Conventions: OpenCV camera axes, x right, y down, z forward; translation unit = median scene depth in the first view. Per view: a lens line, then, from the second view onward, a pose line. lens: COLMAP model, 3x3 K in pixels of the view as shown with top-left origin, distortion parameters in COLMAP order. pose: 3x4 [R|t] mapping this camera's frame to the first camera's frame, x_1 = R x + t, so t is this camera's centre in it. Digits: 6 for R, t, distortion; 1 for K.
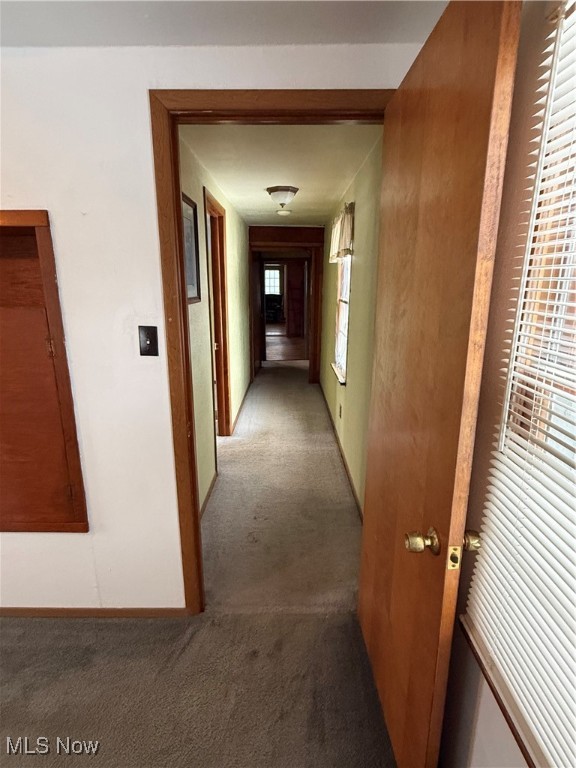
lens RADIAL K [[400.4, 0, 286.7], [0, 400.4, 381.8], [0, 0, 1]] dist [-0.007159, -0.000663]
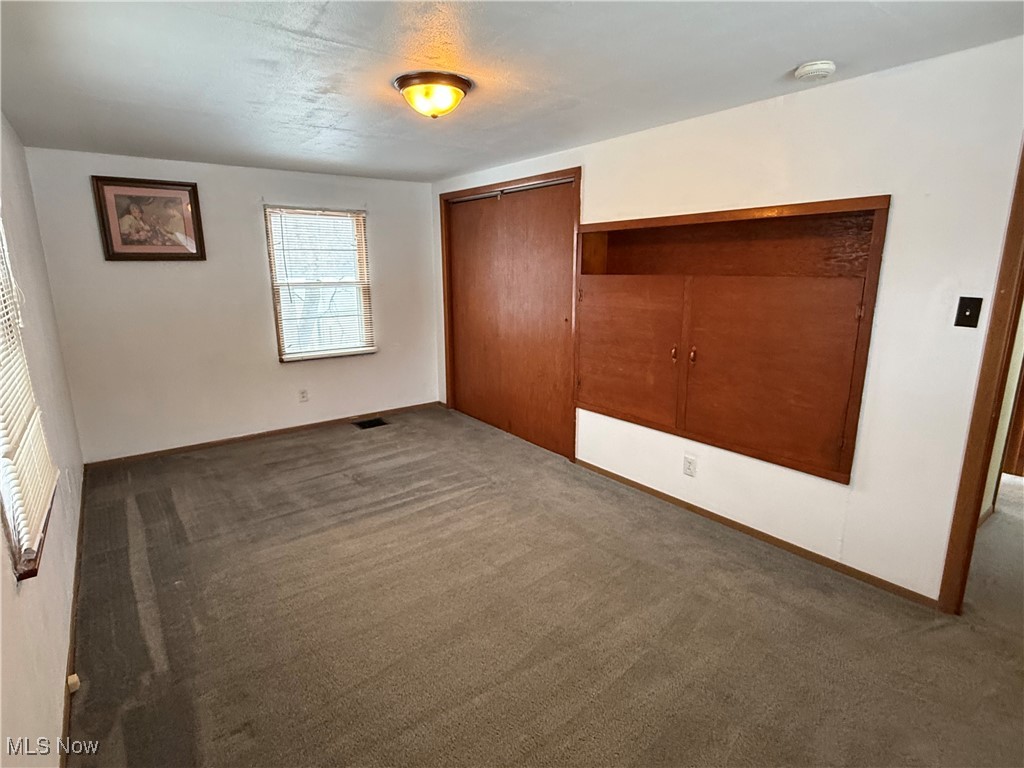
lens RADIAL K [[533.9, 0, 512.9], [0, 533.9, 383.7], [0, 0, 1]] dist [-0.007159, -0.000663]
pose [[0.605526, 0.165030, -0.778526, 0.031295], [-0.181049, 0.981178, 0.067171, 0.176749], [0.774957, 0.100278, 0.624007, -0.649713]]
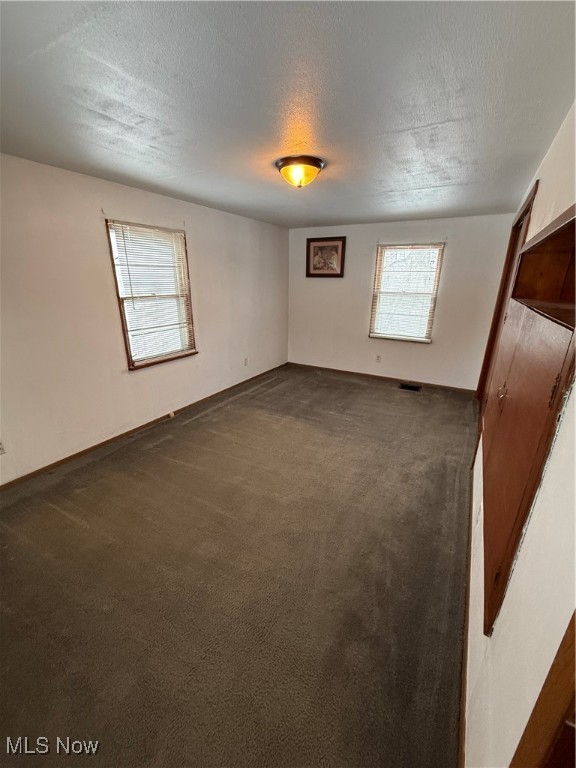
lens RADIAL K [[319.8, 0, 289.2], [0, 319.8, 382.3], [0, 0, 1]] dist [0.000408, -0.000022]
pose [[-0.490185, 0.266003, -0.830037, 0.046101], [-0.219259, 0.884039, 0.412795, -0.211196], [0.843590, 0.384339, -0.375019, 0.771367]]
